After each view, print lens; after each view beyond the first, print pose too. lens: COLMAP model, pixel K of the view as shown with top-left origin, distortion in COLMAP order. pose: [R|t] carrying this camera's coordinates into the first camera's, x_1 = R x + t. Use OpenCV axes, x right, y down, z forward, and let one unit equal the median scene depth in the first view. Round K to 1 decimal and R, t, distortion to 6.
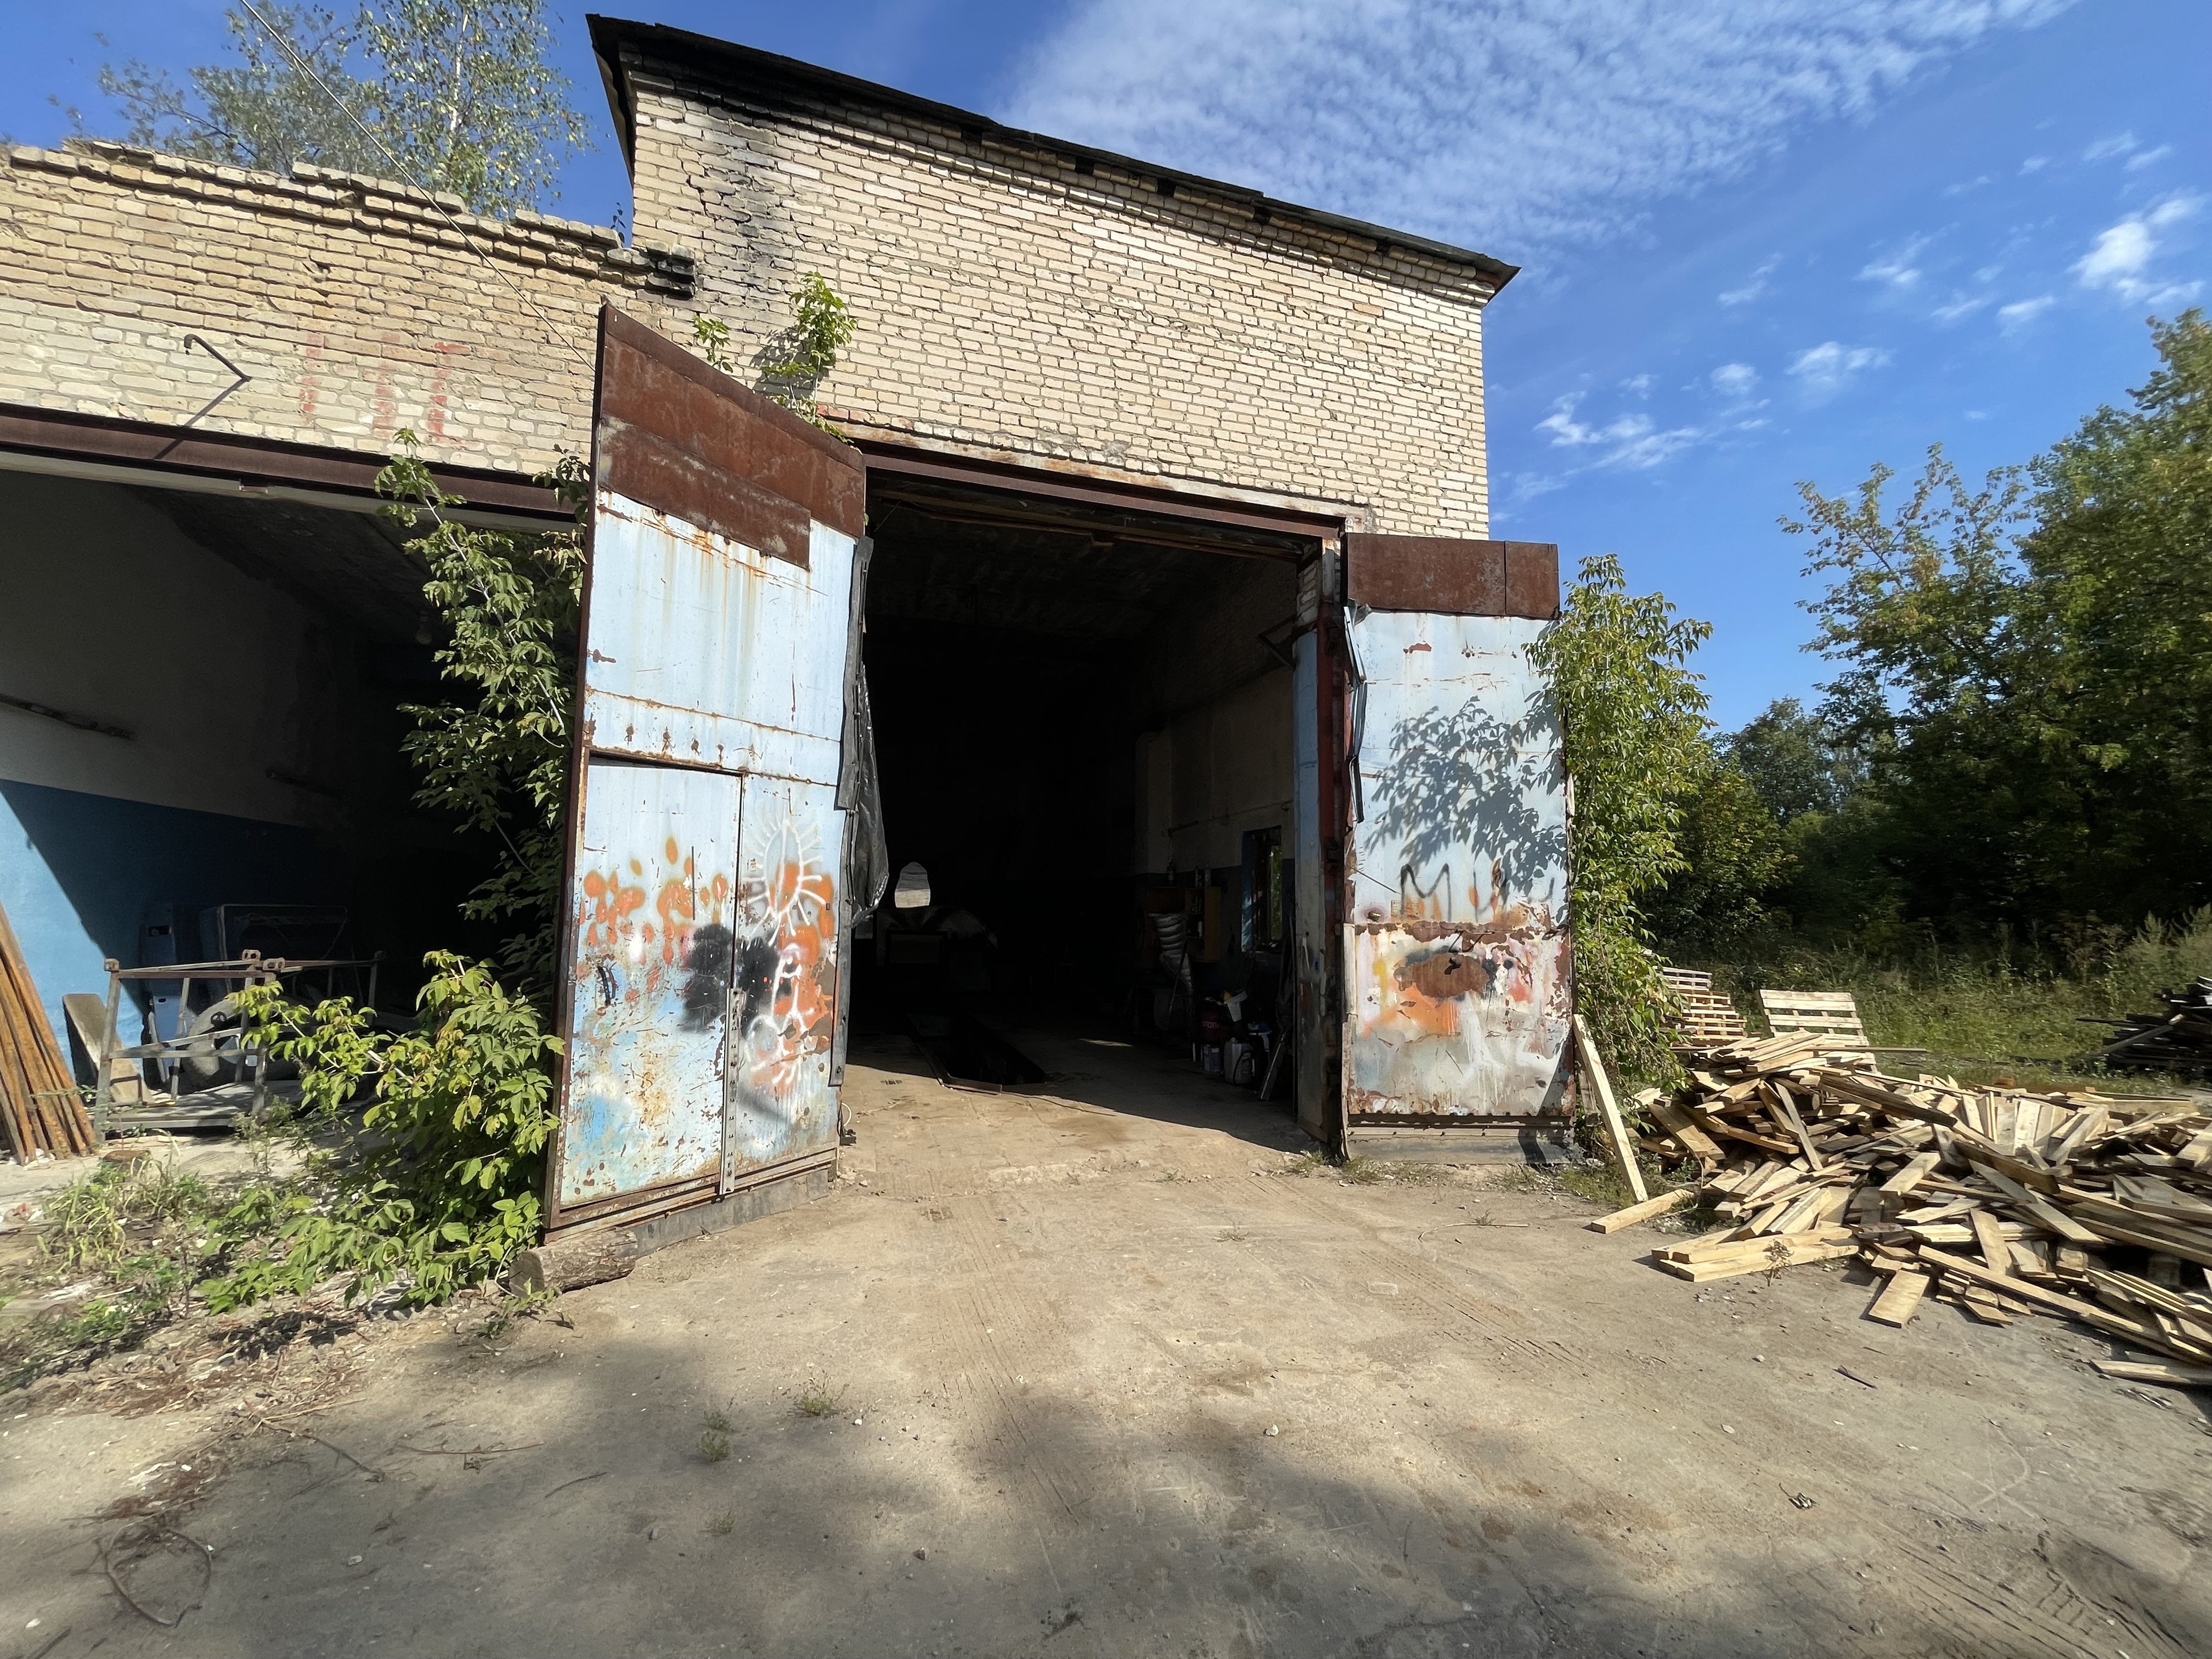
lens RADIAL K [[895.0, 0, 1094.2], [0, 895.0, 828.9], [0, 0, 1]] dist [-0.001864, -0.000005]
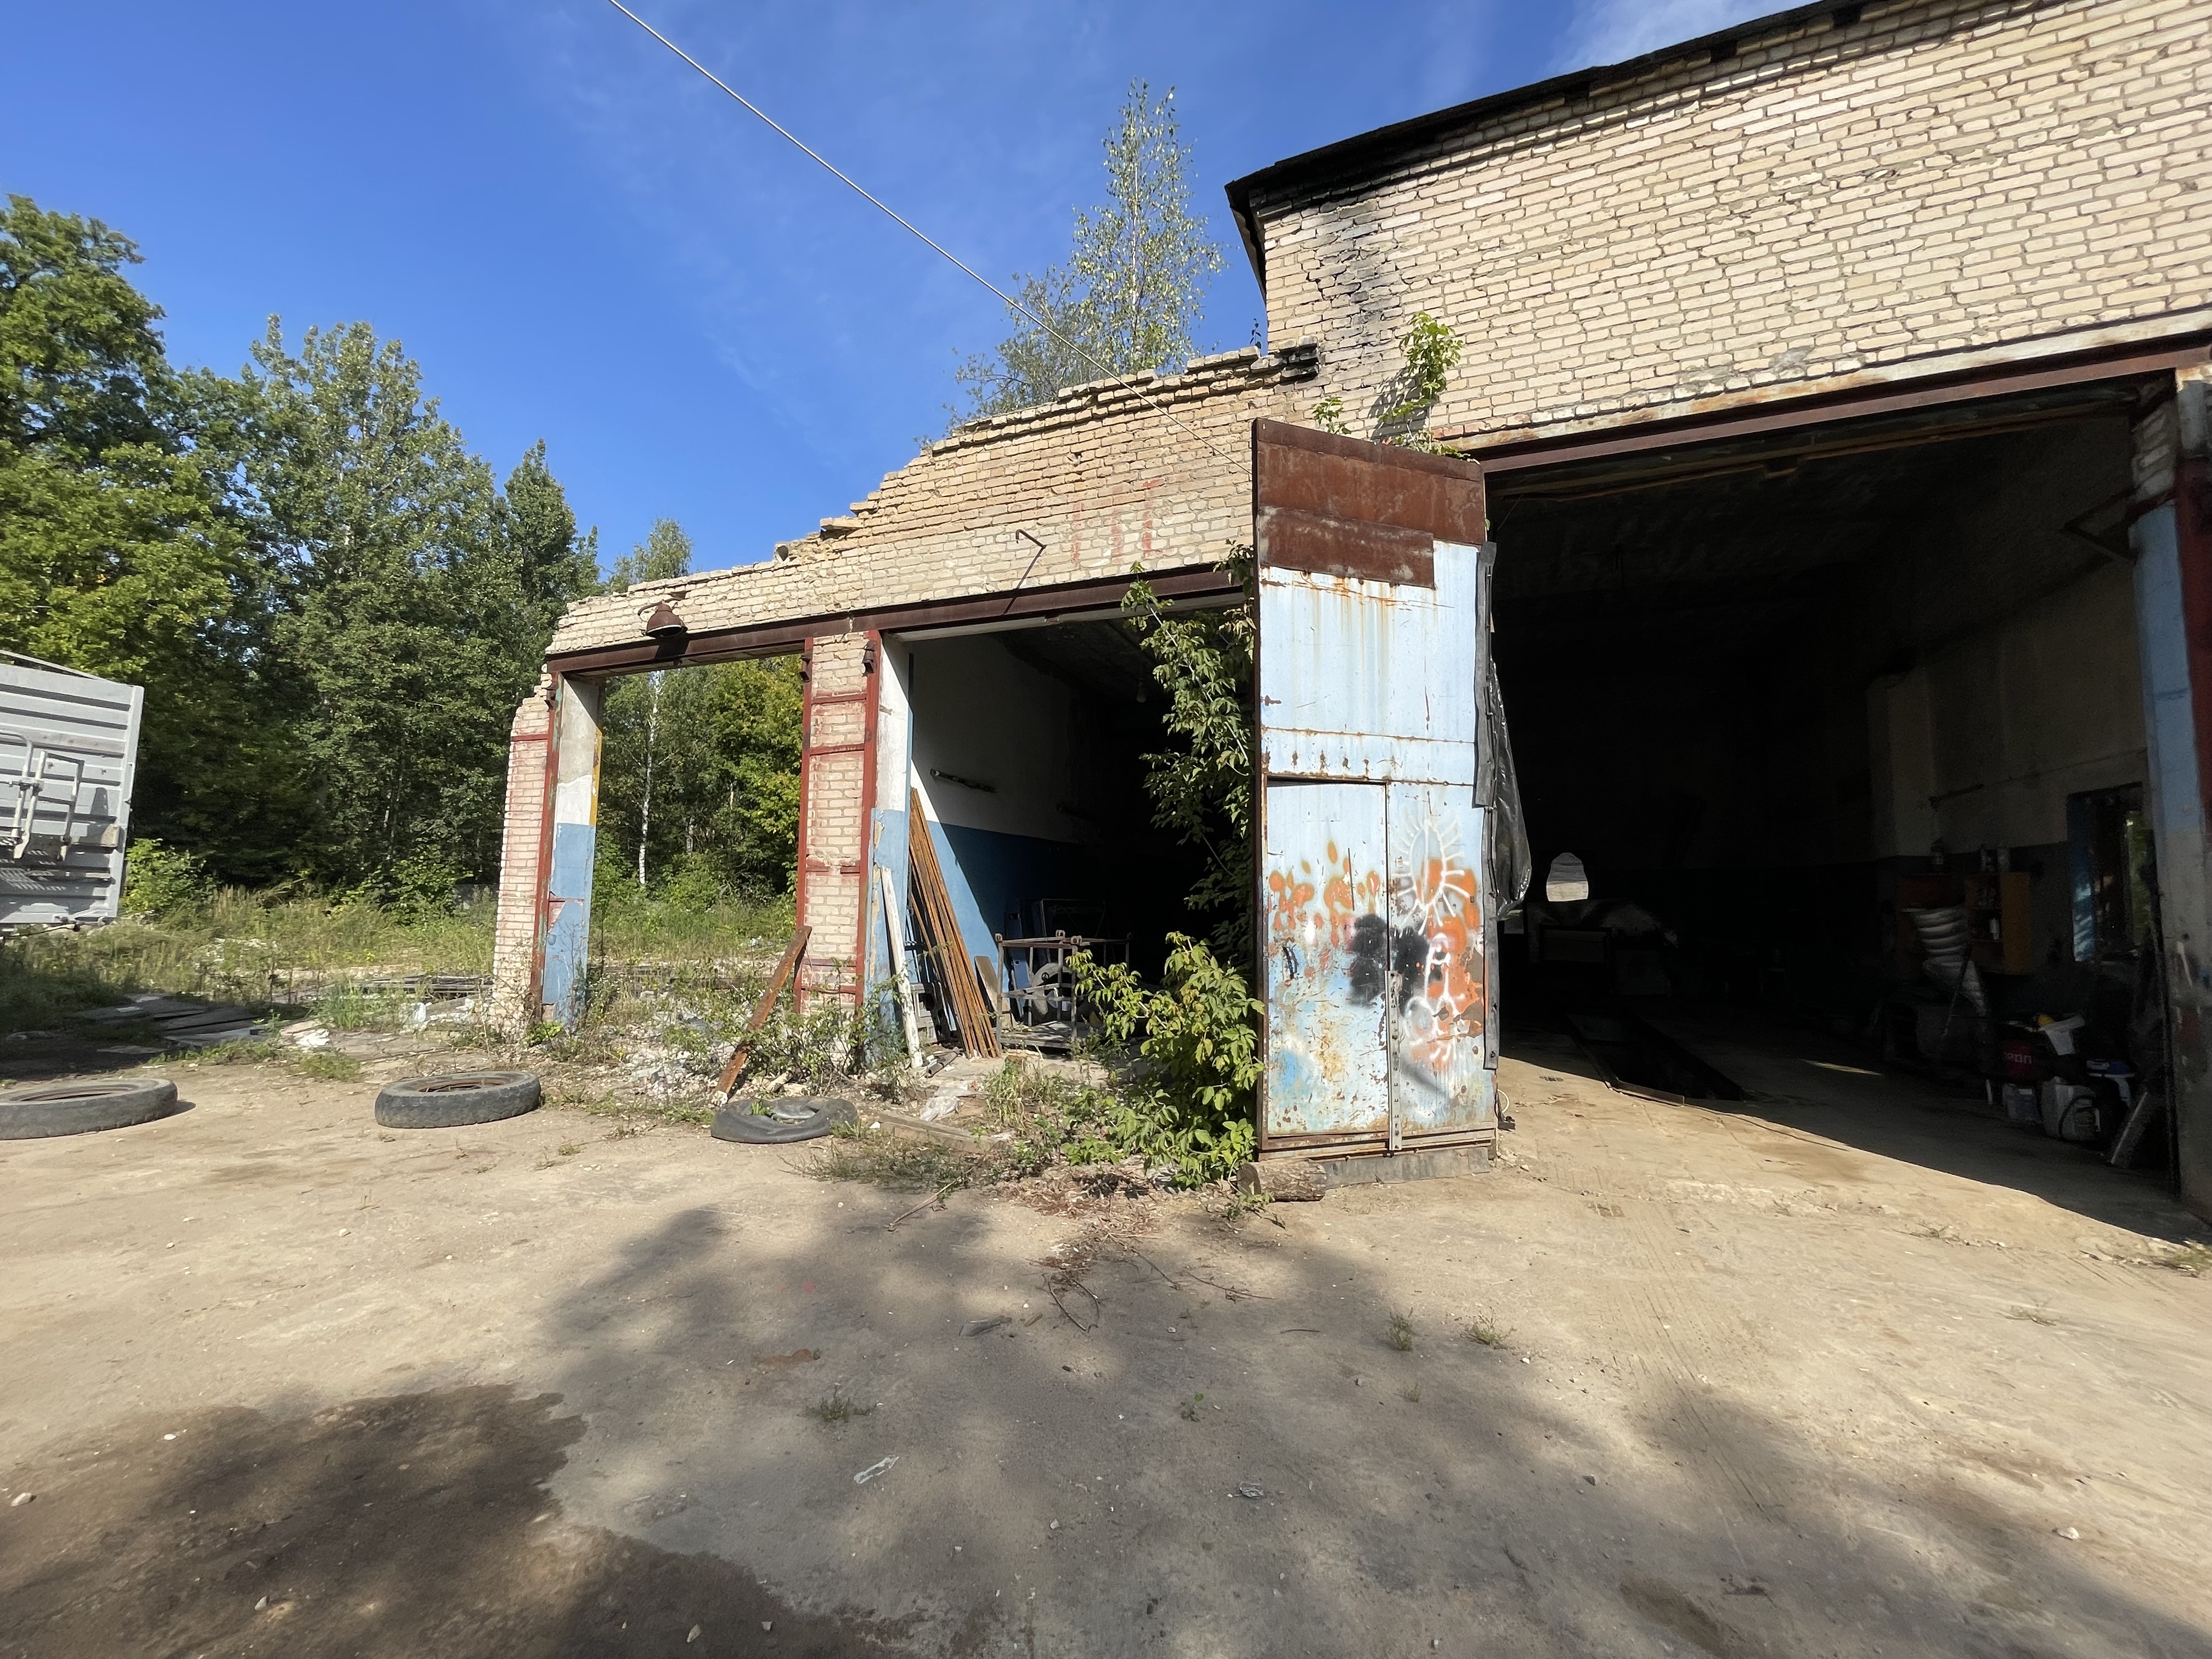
lens RADIAL K [[895.0, 0, 1094.2], [0, 895.0, 828.9], [0, 0, 1]] dist [-0.001864, -0.000005]
pose [[0.770835, -0.053371, -0.634795, 0.036705], [0.057051, 0.998264, -0.014653, -0.006932], [0.634475, -0.024920, 0.772542, -0.107463]]
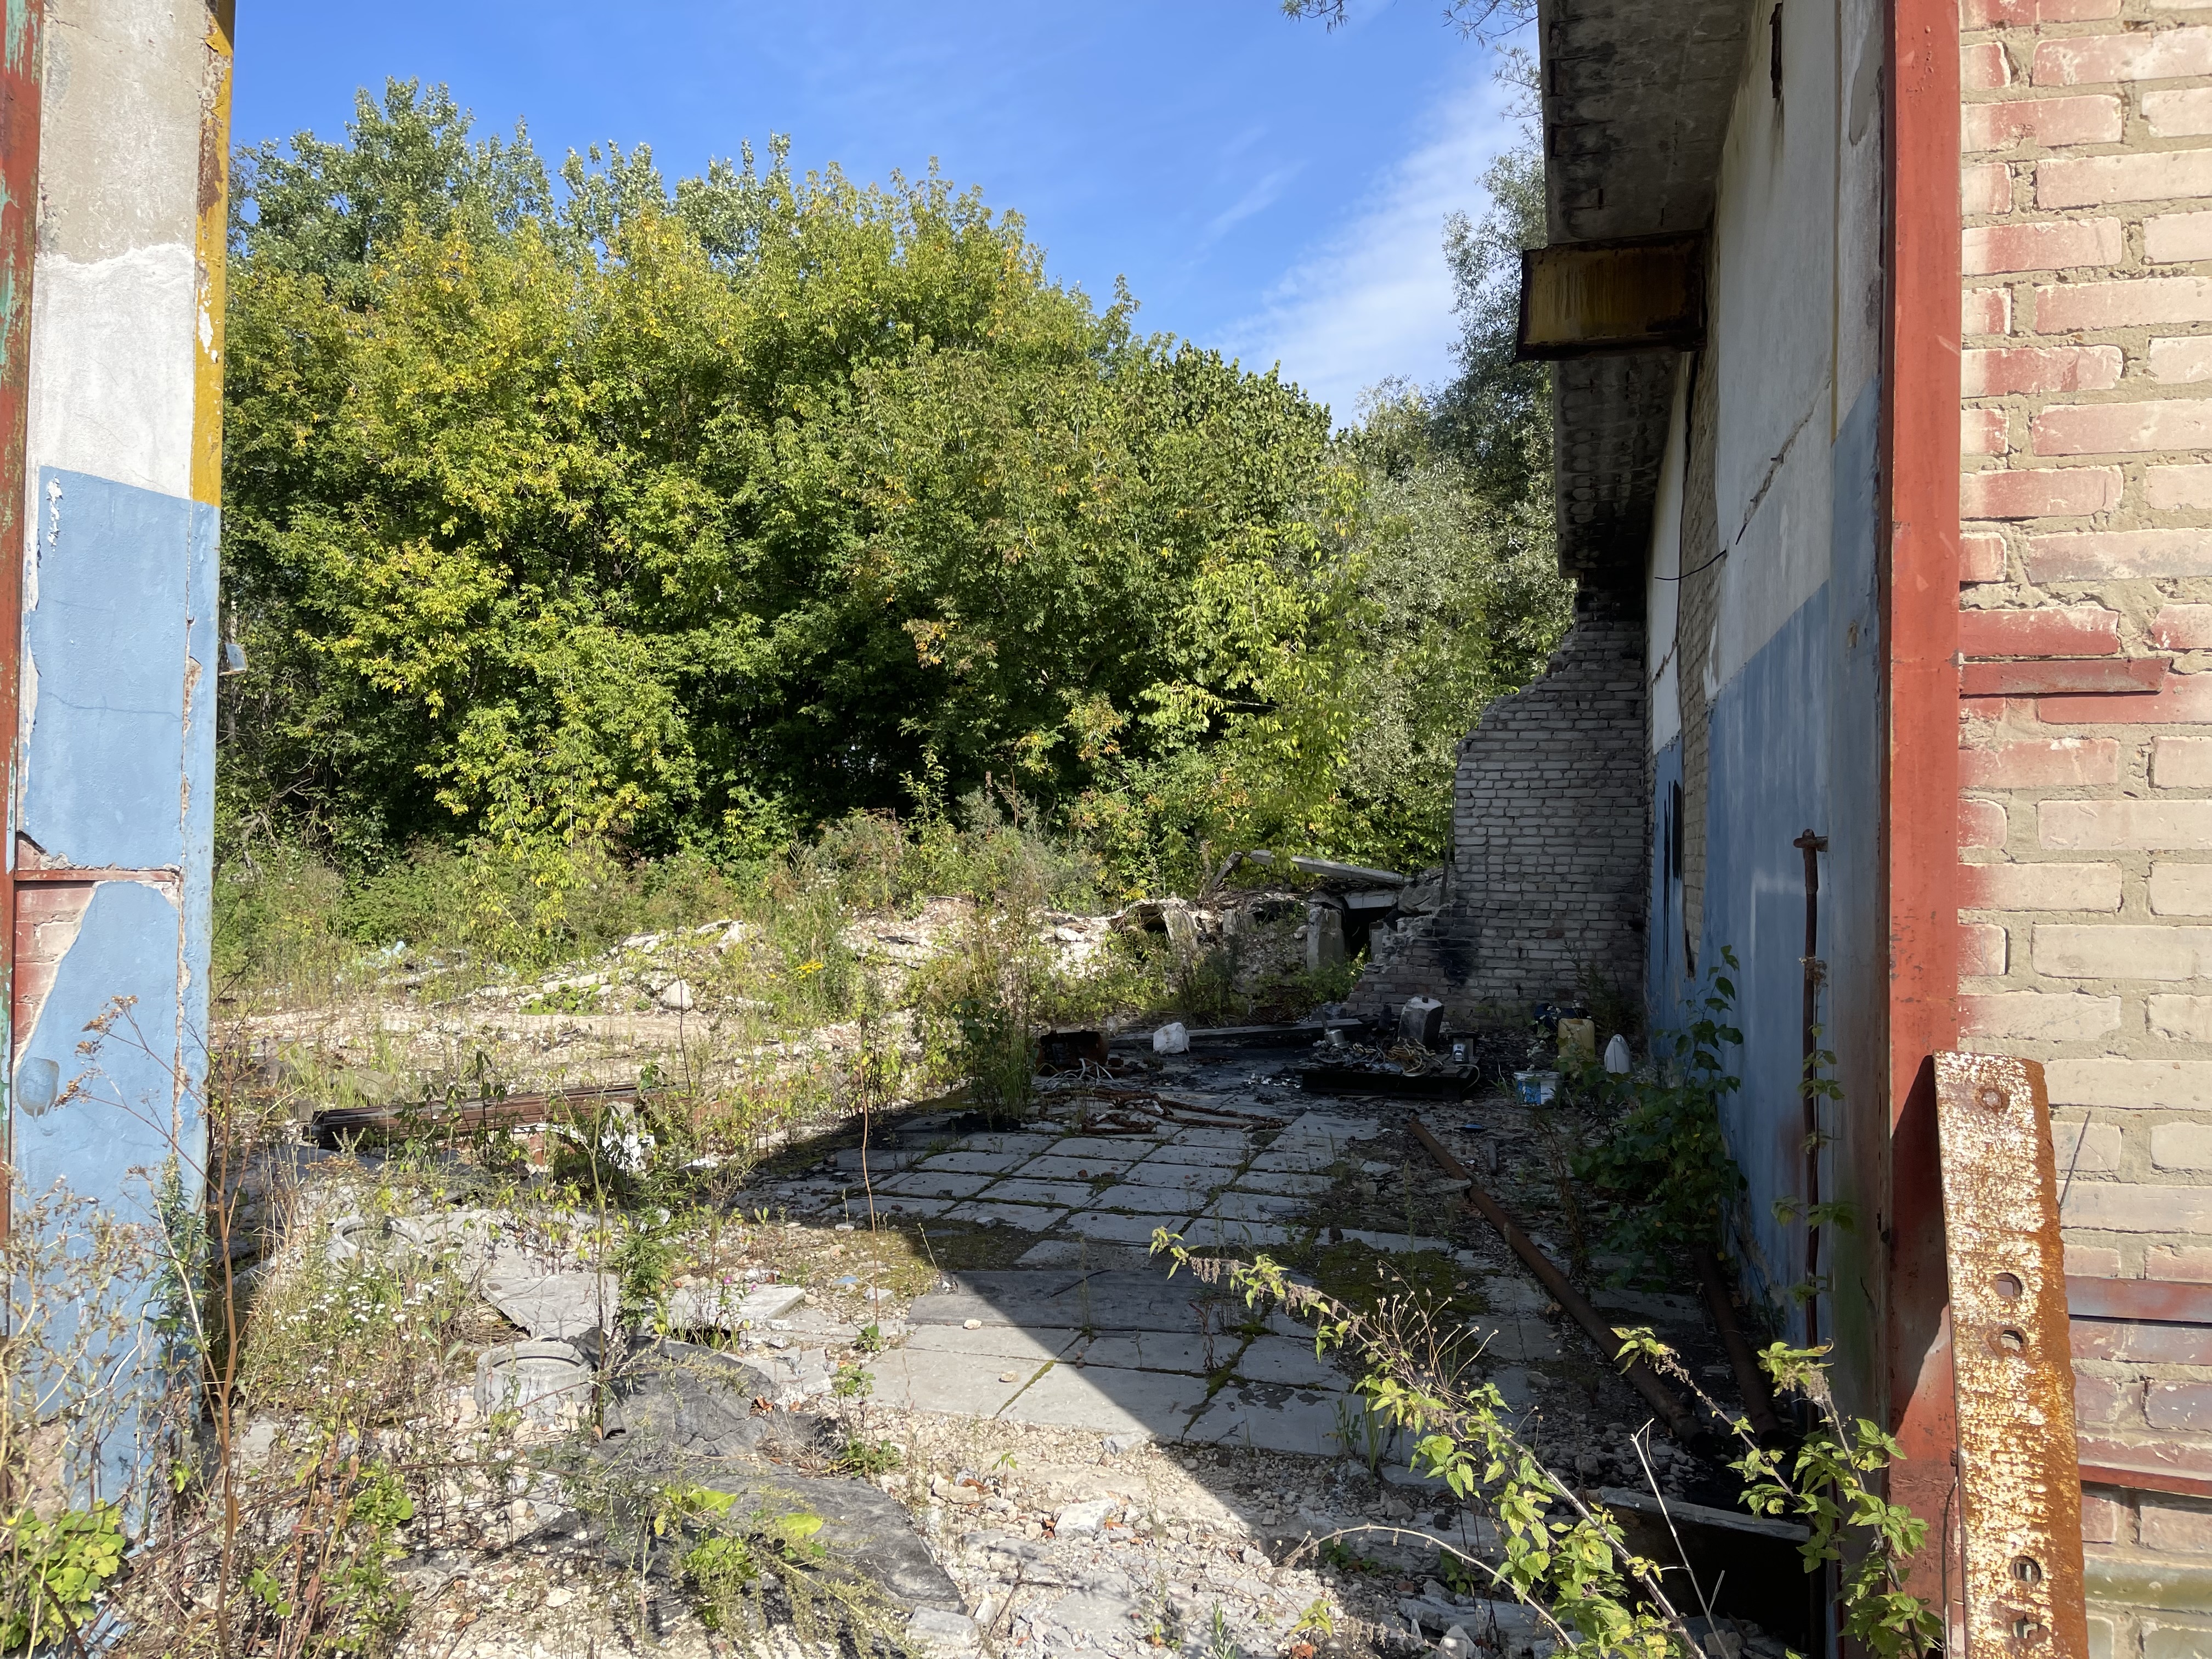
lens RADIAL K [[1670.5, 0, 1112.5], [0, 1670.5, 840.8], [0, 0, 1]] dist [0.075203, -0.092717]
pose [[0.840917, -0.006397, -0.541127, -1.313234], [0.051042, 0.996410, 0.067540, 0.012614], [0.538752, -0.084416, 0.838224, 0.287083]]
